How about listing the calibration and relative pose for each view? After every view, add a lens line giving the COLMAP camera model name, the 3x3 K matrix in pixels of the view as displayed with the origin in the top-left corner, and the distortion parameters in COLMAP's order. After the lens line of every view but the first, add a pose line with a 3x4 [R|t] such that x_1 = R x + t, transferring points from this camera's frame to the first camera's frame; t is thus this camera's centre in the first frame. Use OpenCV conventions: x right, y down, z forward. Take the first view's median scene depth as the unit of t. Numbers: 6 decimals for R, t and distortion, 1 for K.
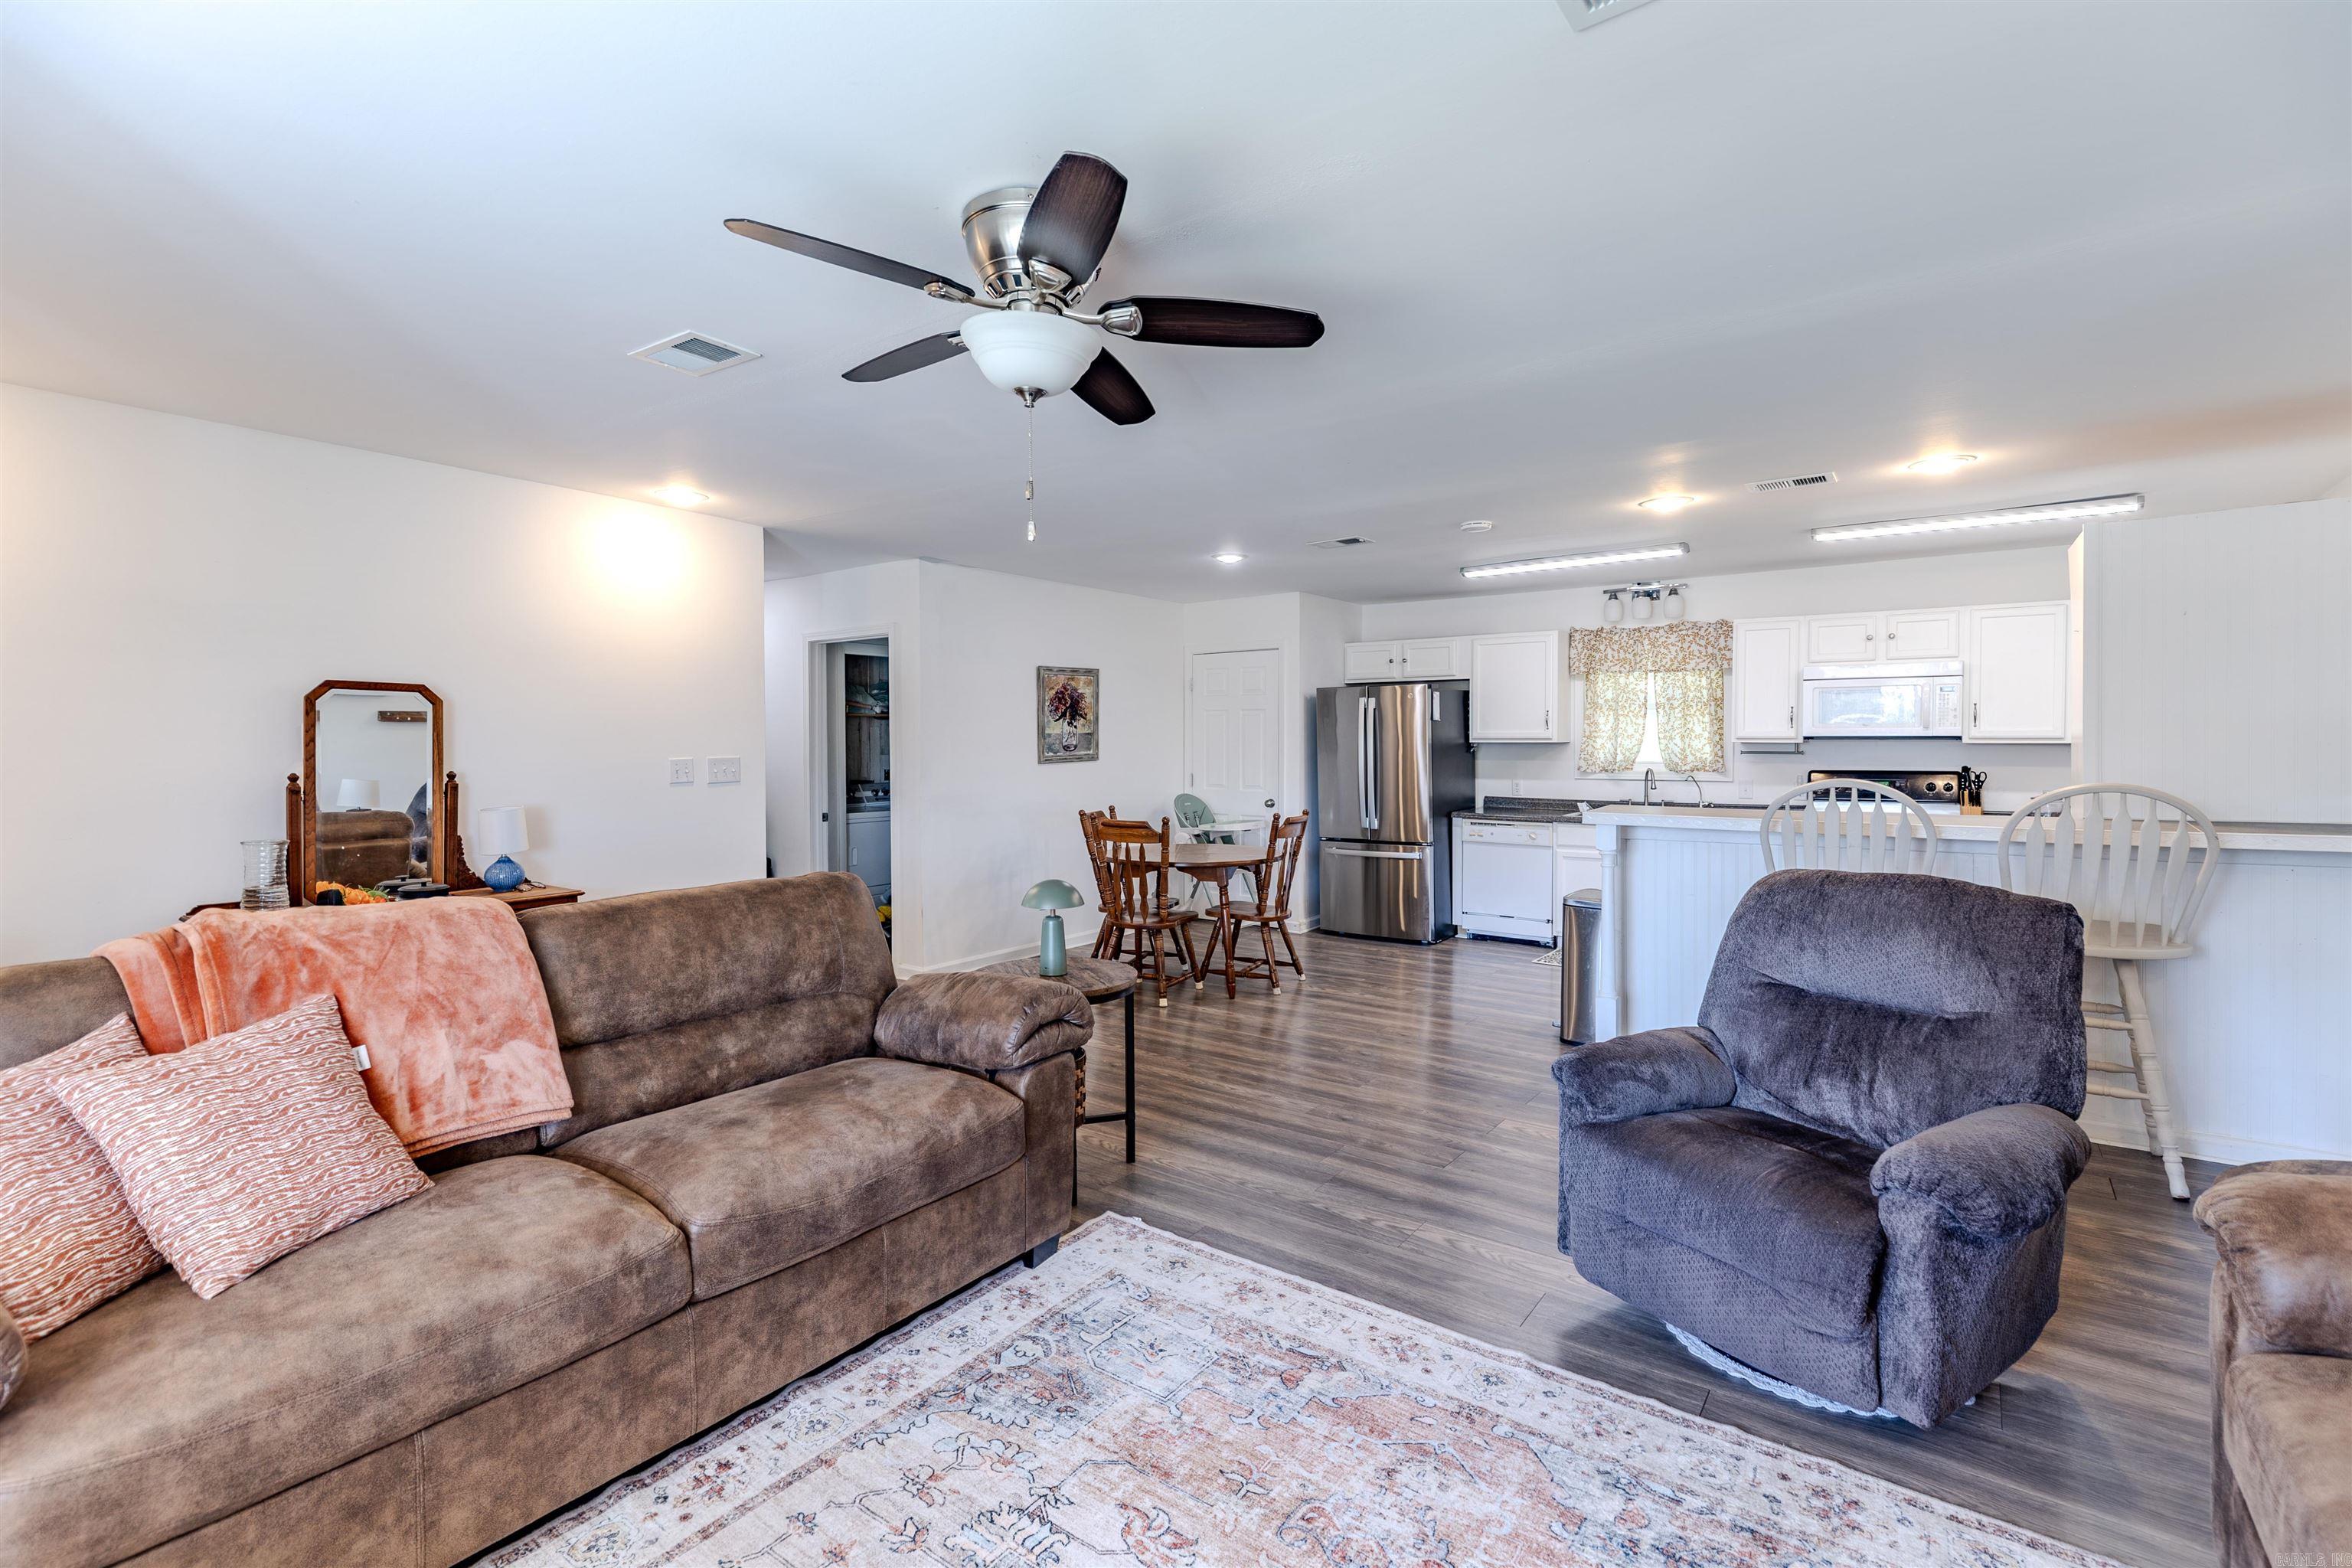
lens RADIAL K [[1061.2, 0, 1102.3], [0, 1061.2, 752.6], [0, 0, 1]] dist [0.000514, -0.000057]
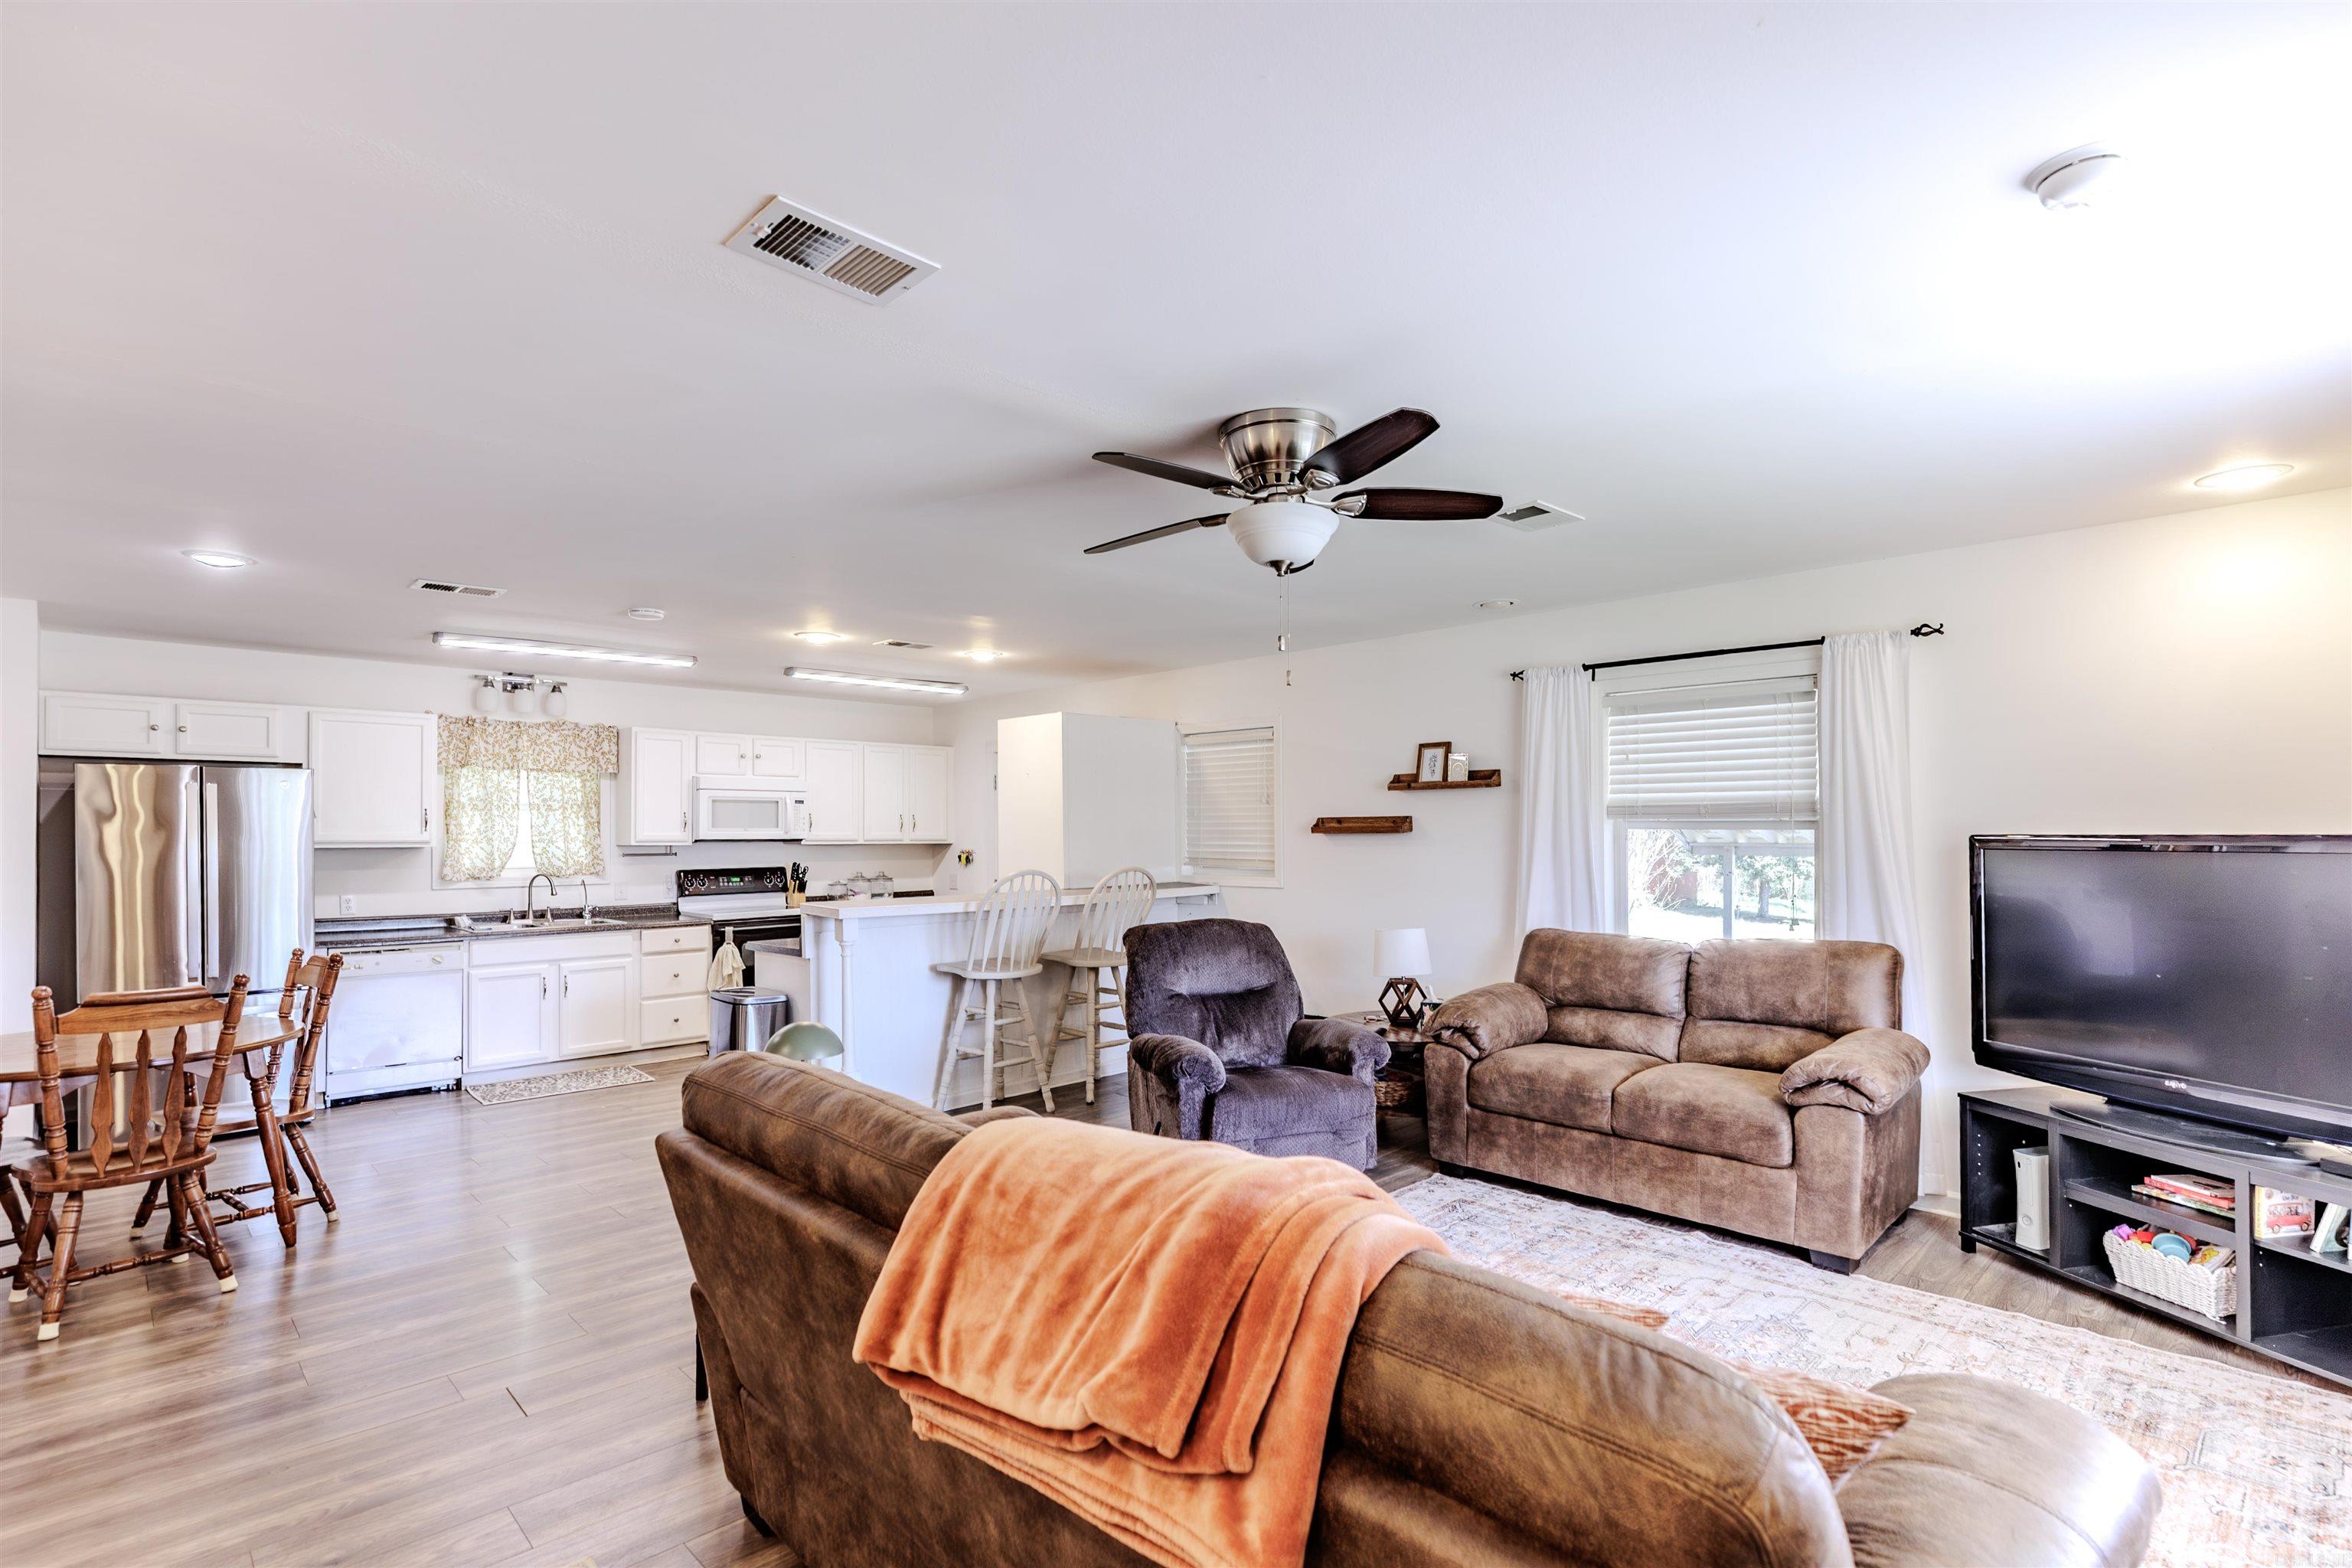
lens RADIAL K [[1152.1, 0, 1201.1], [0, 1152.1, 821.9], [0, 0, 1]] dist [0.000491, 0.000039]
pose [[0.096996, 0.013890, 0.995188, -0.442105], [0.015639, 0.999758, -0.015478, -0.005759], [-0.995162, 0.017065, 0.096755, 0.320213]]
